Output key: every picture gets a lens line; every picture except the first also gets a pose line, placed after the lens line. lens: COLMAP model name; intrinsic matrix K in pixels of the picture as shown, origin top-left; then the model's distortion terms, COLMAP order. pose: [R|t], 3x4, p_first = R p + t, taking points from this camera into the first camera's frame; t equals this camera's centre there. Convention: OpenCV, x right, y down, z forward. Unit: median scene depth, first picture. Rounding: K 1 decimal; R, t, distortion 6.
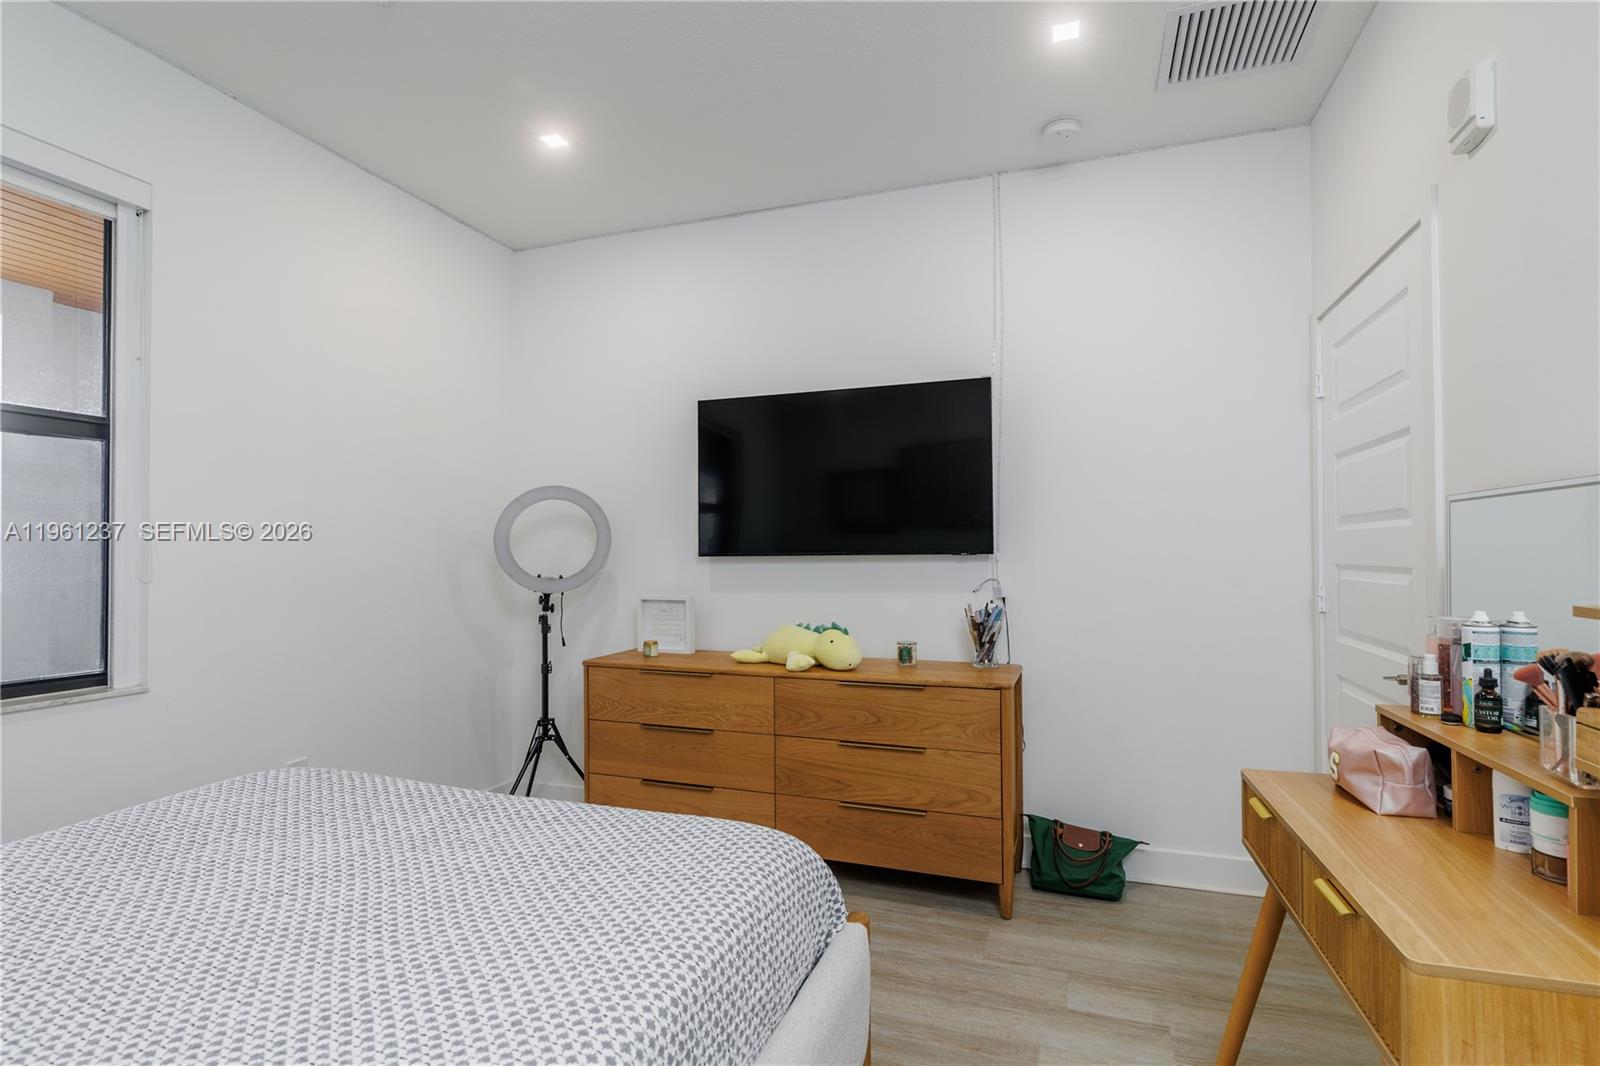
lens RADIAL K [[783.6, 0, 795.1], [0, 783.6, 541.5], [0, 0, 1]] dist [0.000589, -0.001354]
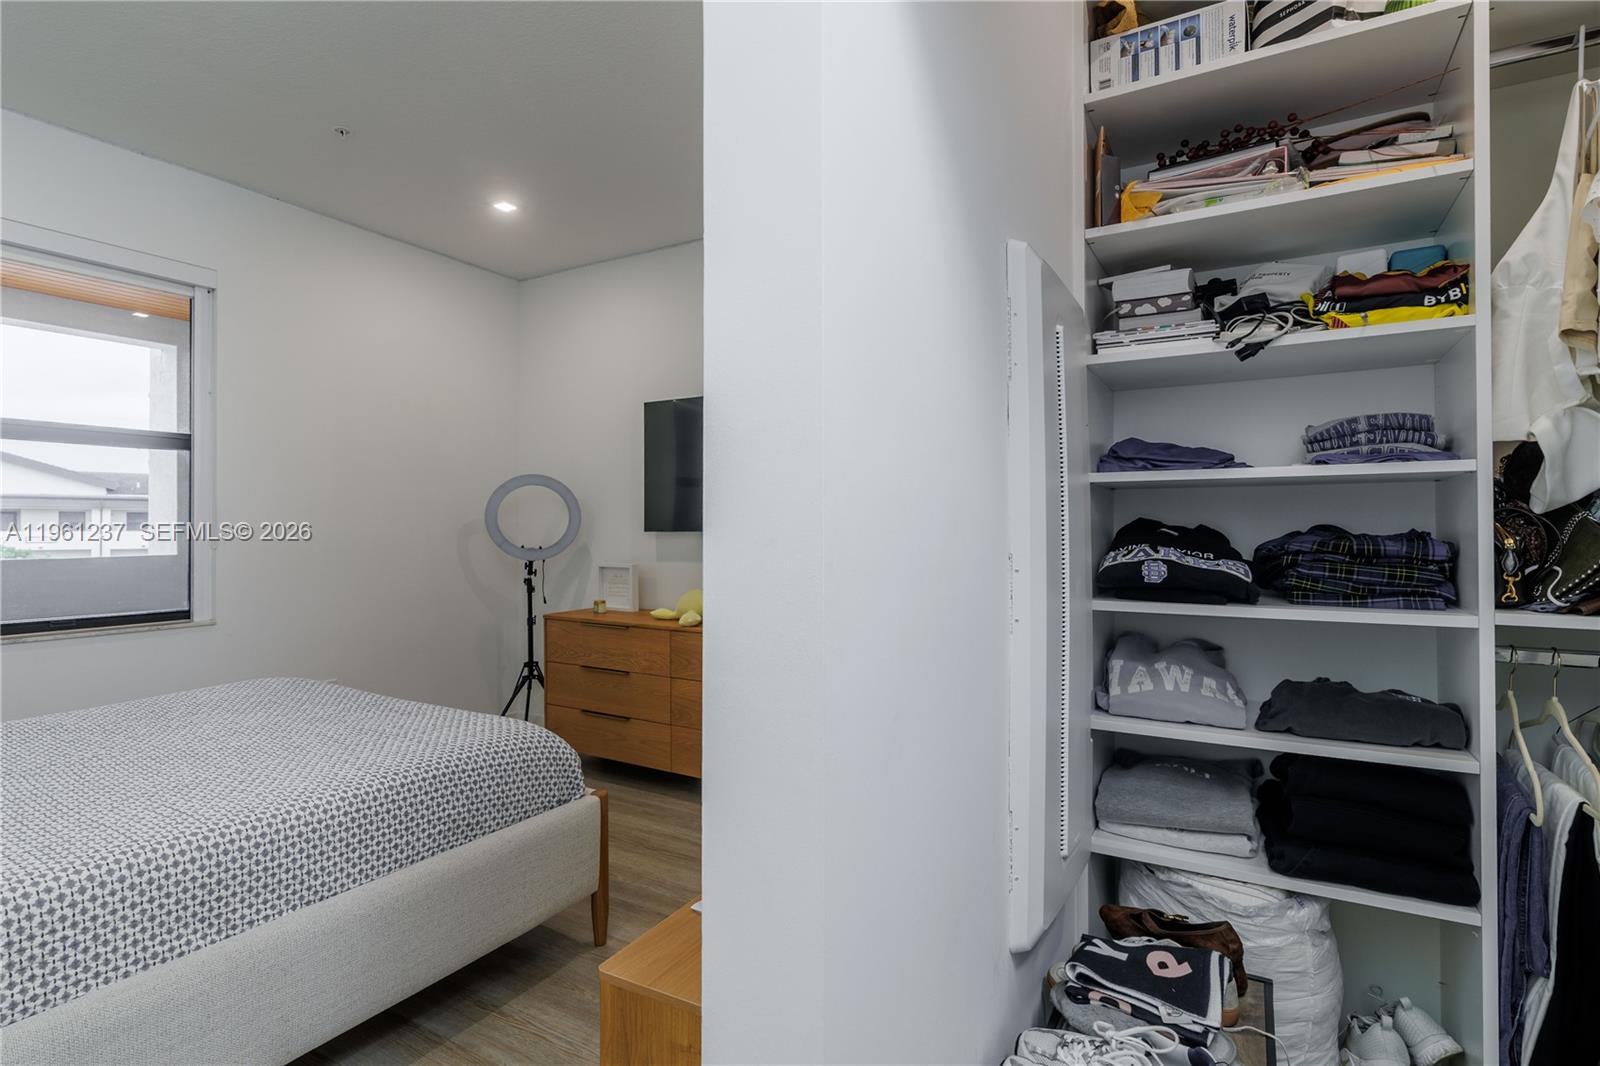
lens RADIAL K [[791.7, 0, 793.2], [0, 791.7, 520.0], [0, 0, 1]] dist [0.001563, -0.001197]
pose [[0.981968, 0.003175, -0.189021, 0.397274], [-0.001530, 0.999960, 0.008847, -0.011827], [0.189042, -0.008399, 0.981933, -0.184325]]
